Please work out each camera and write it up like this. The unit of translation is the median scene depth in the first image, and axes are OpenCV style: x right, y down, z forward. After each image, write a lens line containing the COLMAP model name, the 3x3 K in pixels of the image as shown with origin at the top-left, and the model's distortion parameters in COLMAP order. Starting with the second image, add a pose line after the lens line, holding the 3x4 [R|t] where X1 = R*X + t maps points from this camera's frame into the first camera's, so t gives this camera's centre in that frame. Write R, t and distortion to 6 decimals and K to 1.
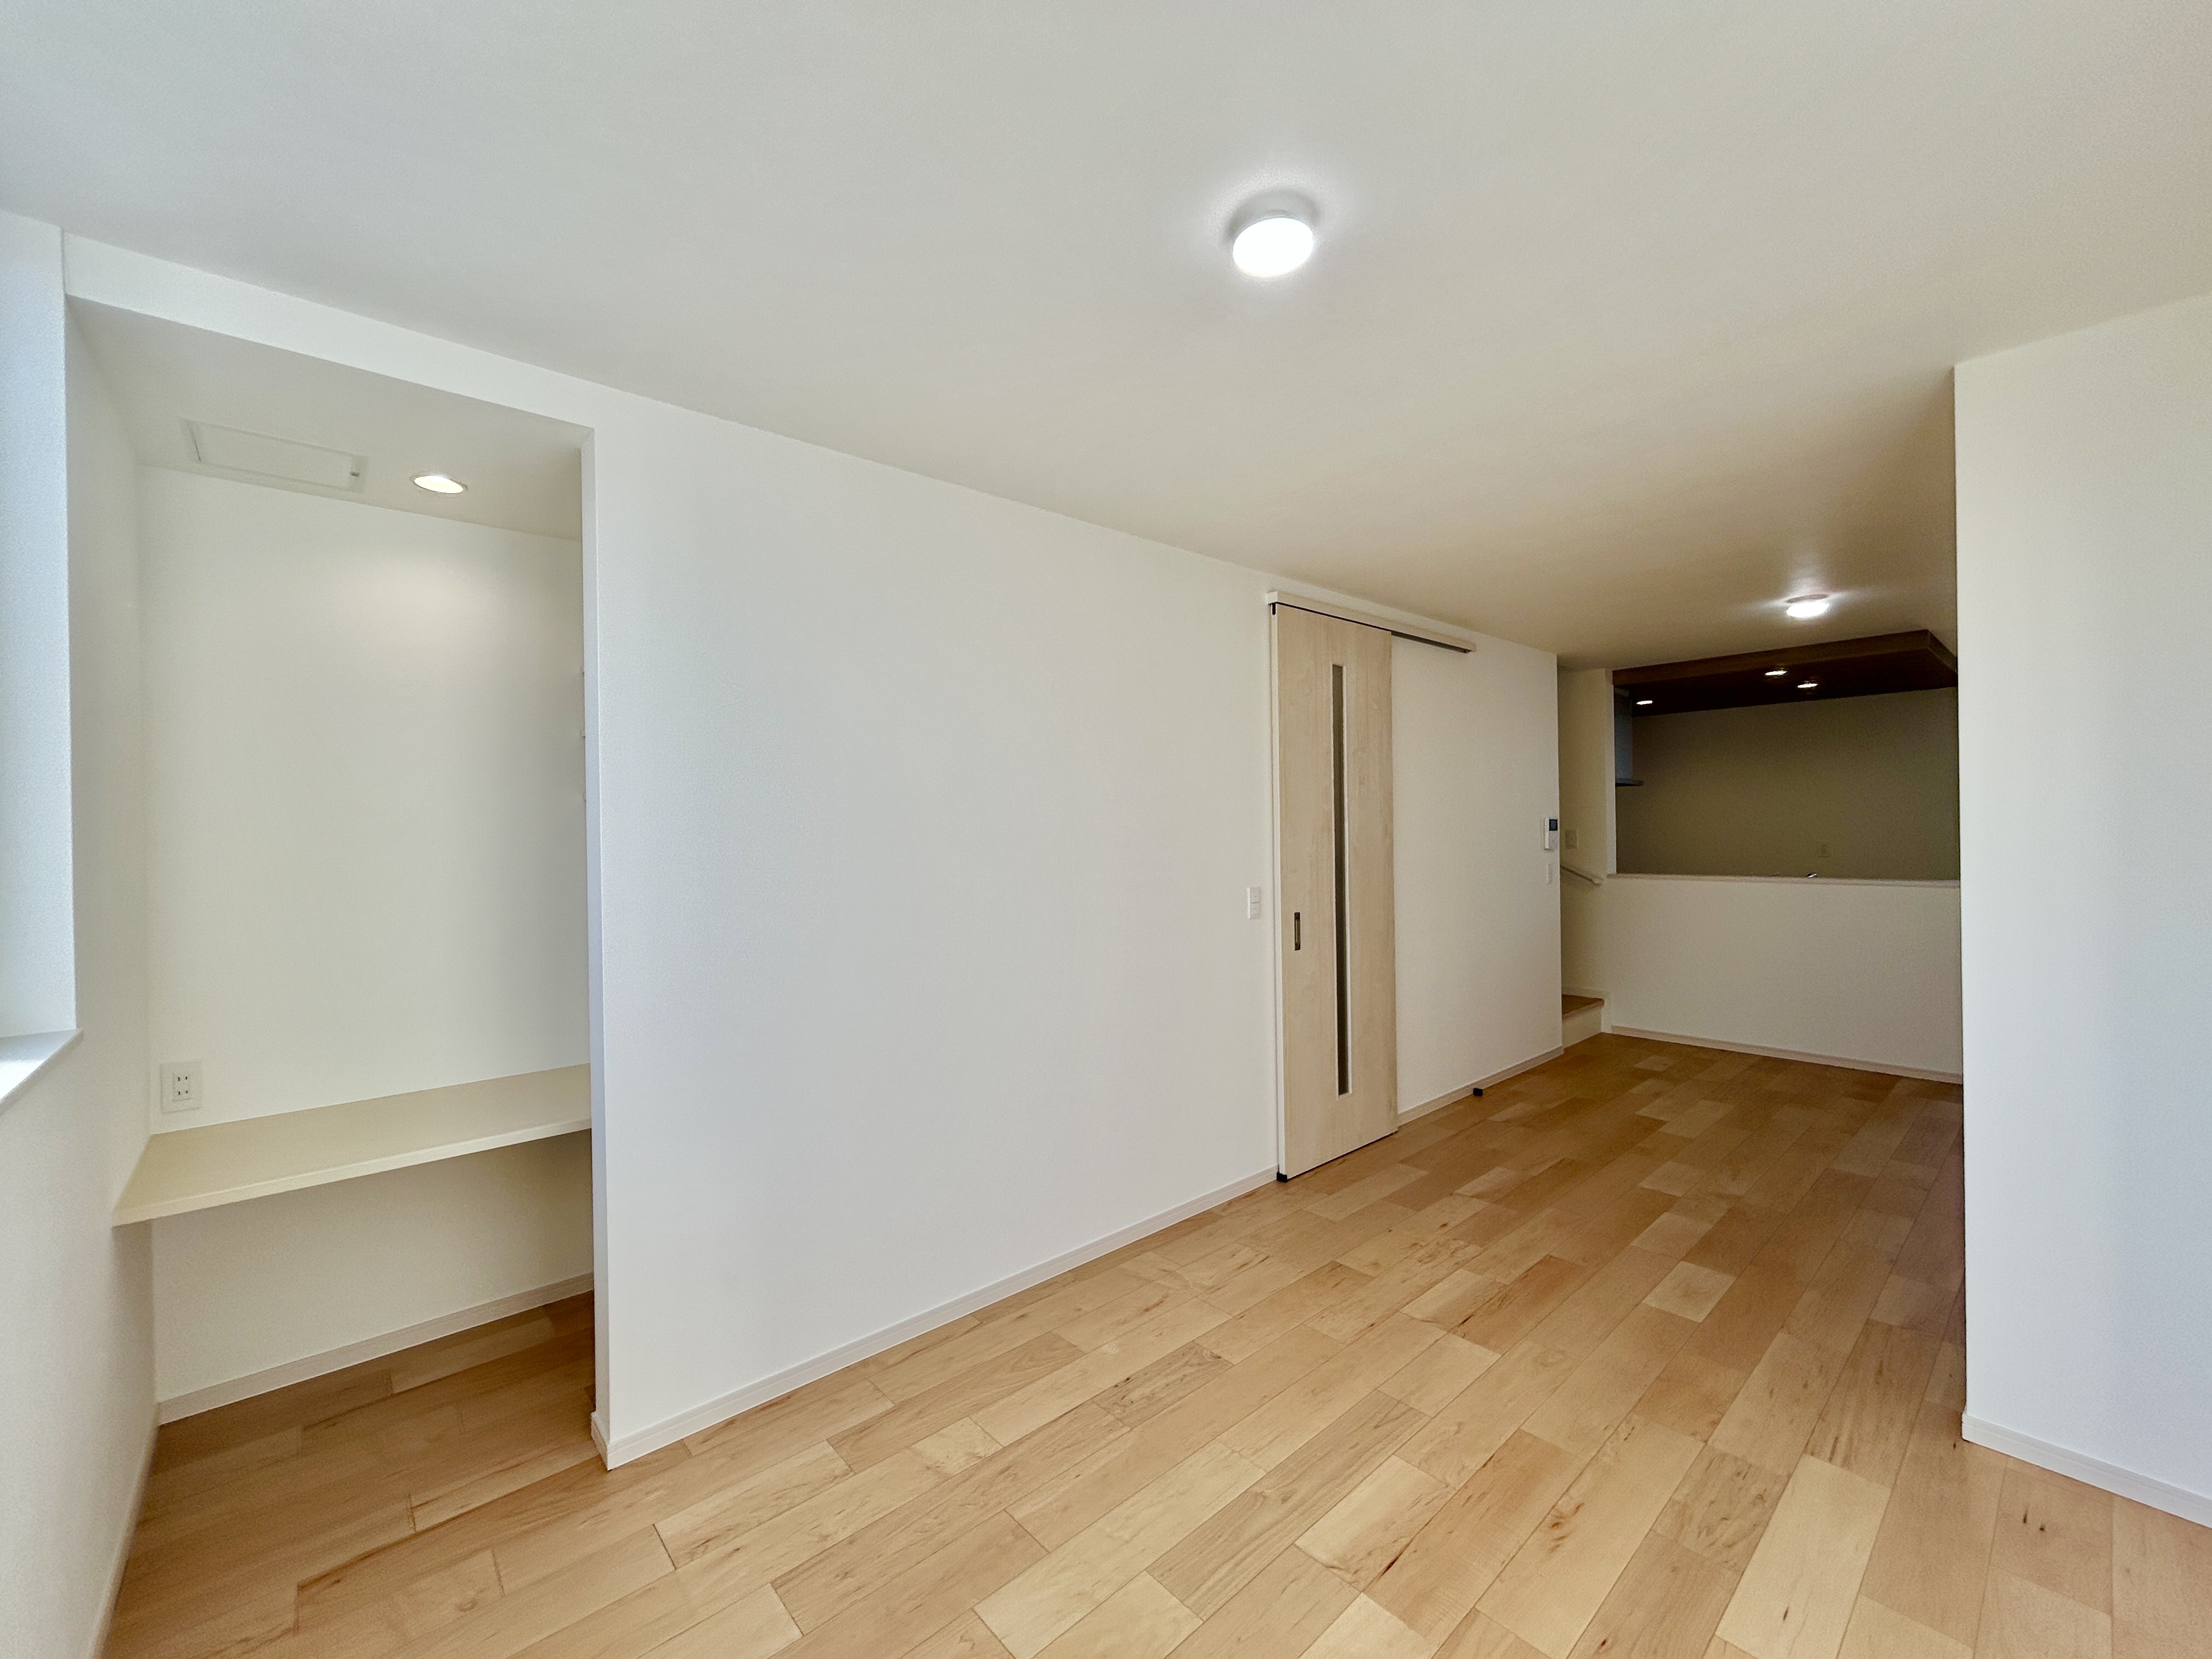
lens RADIAL K [[907.4, 0, 1106.0], [0, 907.4, 829.5], [0, 0, 1]] dist [-0.009296, 0.000050]
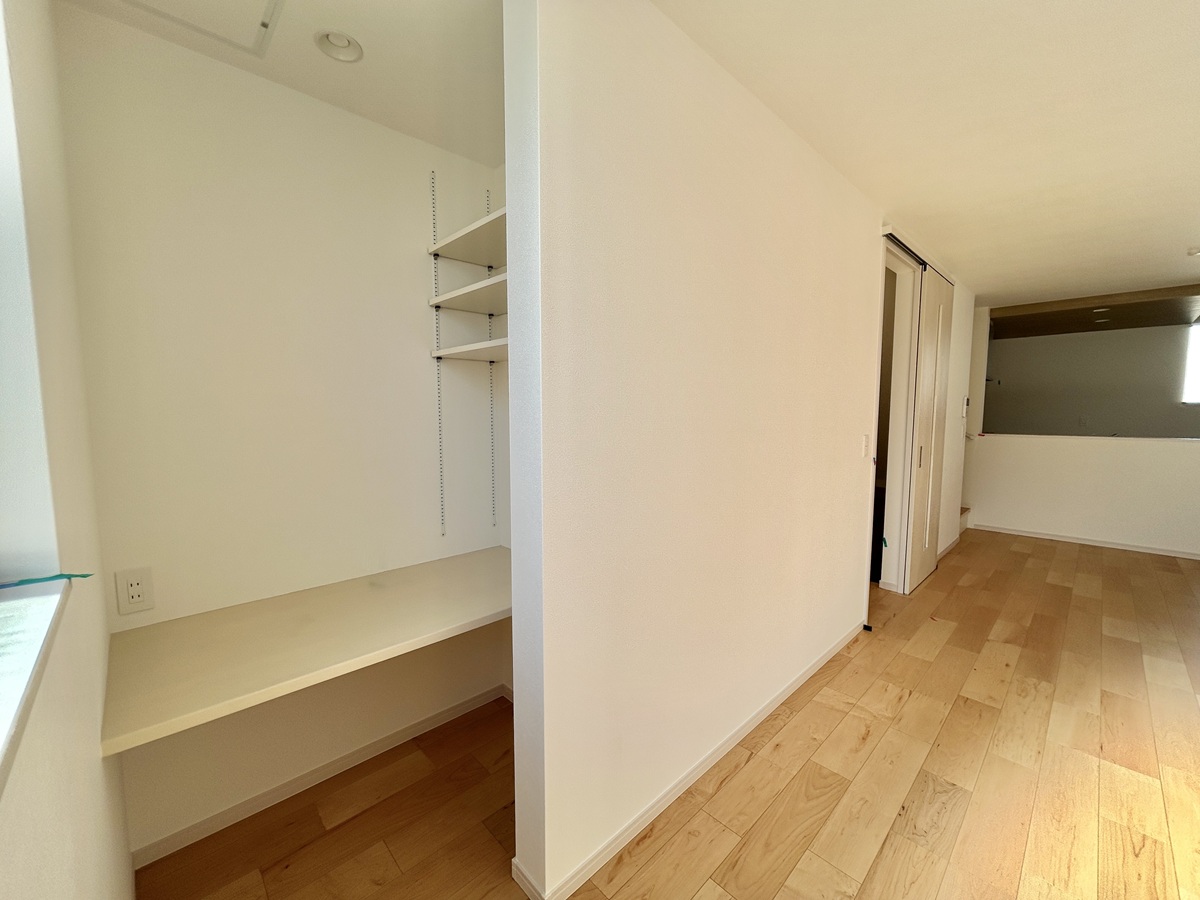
lens RADIAL K [[481.4, 0, 597.0], [0, 481.4, 452.8], [0, 0, 1]] dist [0.003325, -0.004836]
pose [[0.999326, 0.013020, 0.034337, -0.278049], [-0.015994, 0.996007, 0.087828, 0.029676], [-0.033056, -0.088318, 0.995544, 0.232861]]
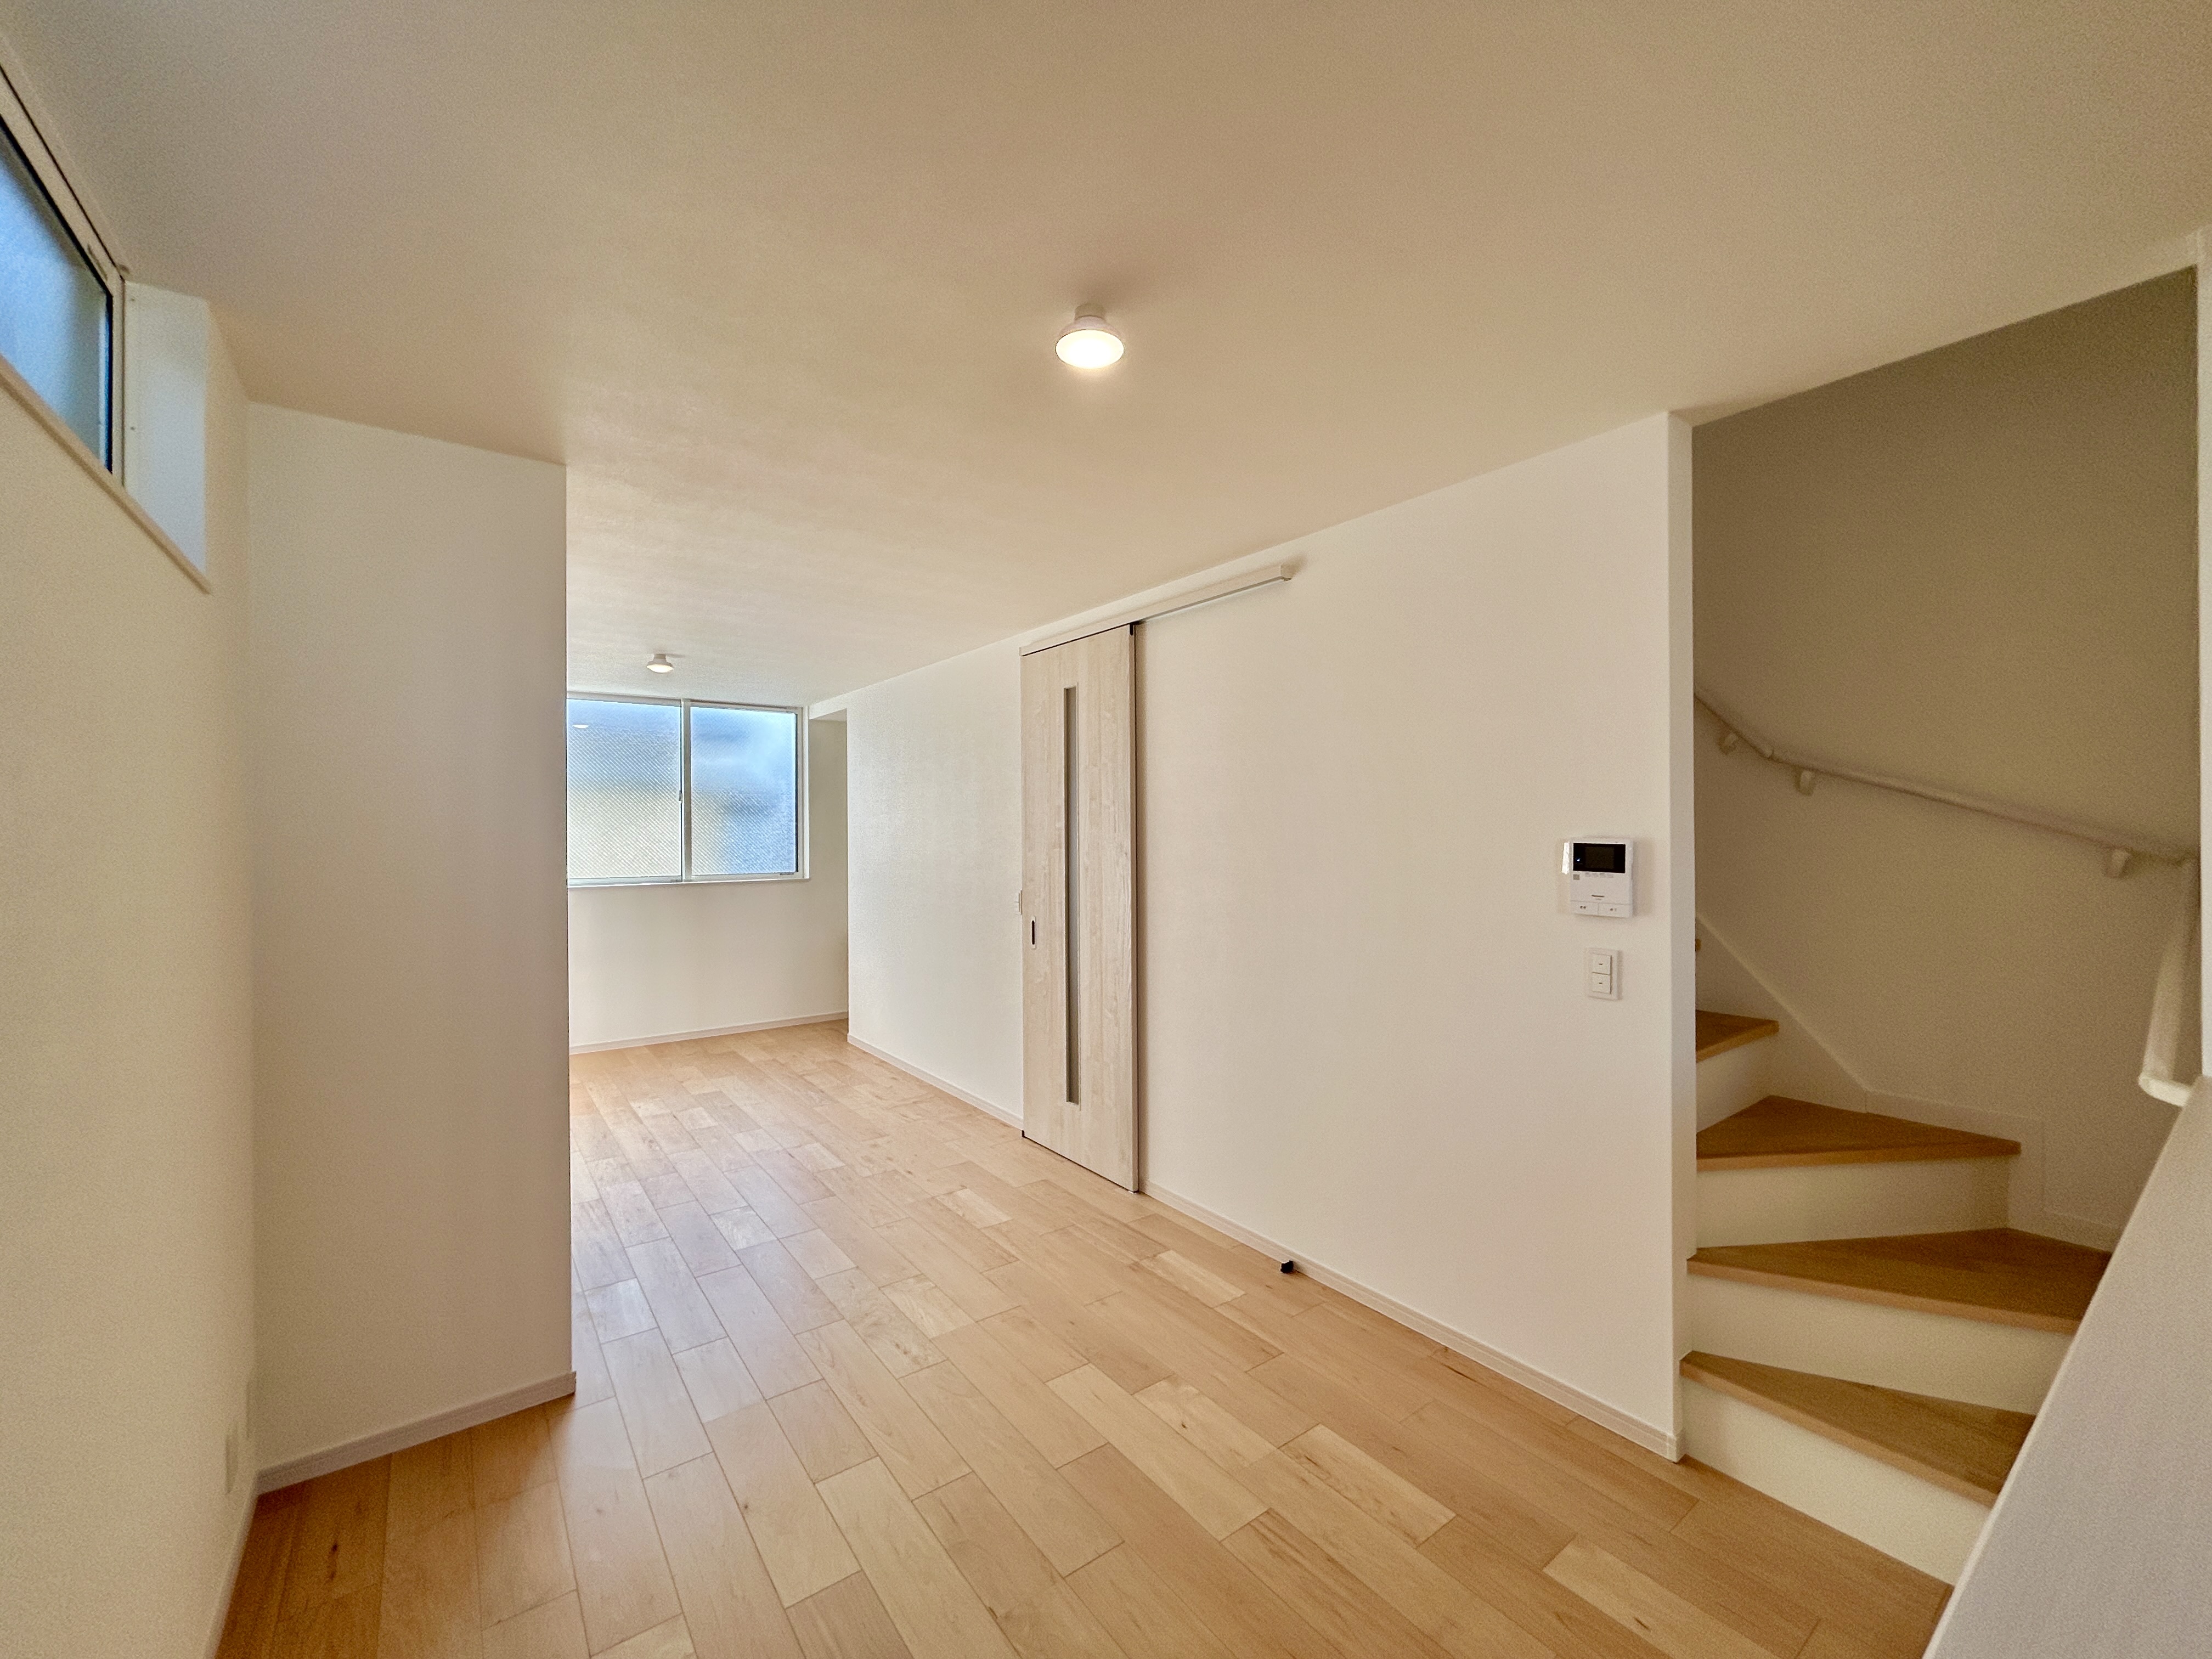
lens RADIAL K [[887.3, 0, 1100.5], [0, 887.3, 834.6], [0, 0, 1]] dist [0.003325, -0.004836]
pose [[-0.094372, 0.011109, -0.995475, 1.312582], [0.001139, 0.999938, 0.011051, -0.024756], [0.995536, -0.000091, -0.094379, 1.172771]]
